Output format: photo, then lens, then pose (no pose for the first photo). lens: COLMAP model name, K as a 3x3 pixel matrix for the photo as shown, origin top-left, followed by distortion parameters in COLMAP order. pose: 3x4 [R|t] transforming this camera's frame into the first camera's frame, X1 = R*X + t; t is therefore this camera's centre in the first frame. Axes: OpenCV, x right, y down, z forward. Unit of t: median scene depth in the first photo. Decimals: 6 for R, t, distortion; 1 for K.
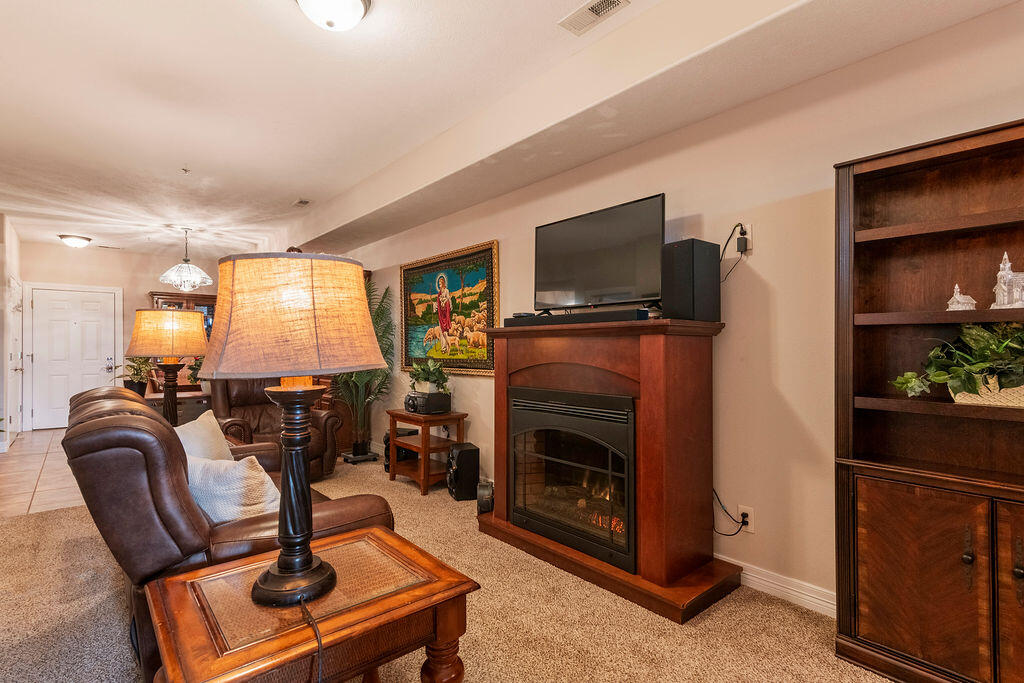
lens RADIAL K [[505.4, 0, 504.3], [0, 505.4, 348.5], [0, 0, 1]] dist [0.022266, 0.000412]
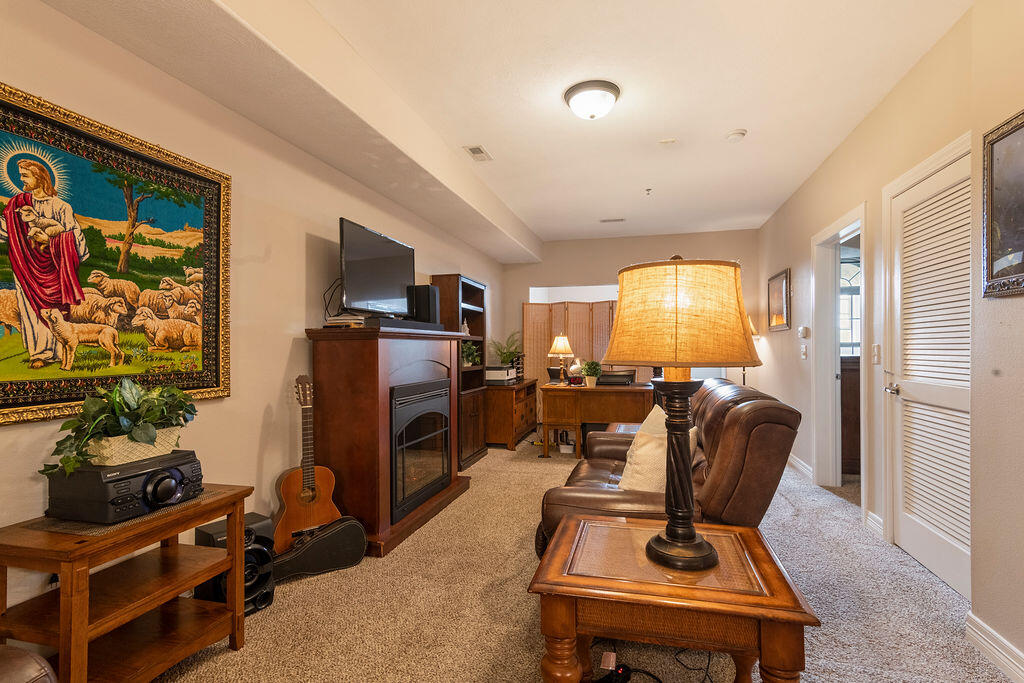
lens RADIAL K [[505.4, 0, 513.1], [0, 505.4, 343.4], [0, 0, 1]] dist [0.022266, 0.000412]
pose [[-0.577564, 0.001385, 0.816344, -0.668690], [-0.005655, 0.999968, -0.005698, -0.007435], [-0.816326, -0.007907, -0.577538, 0.988875]]
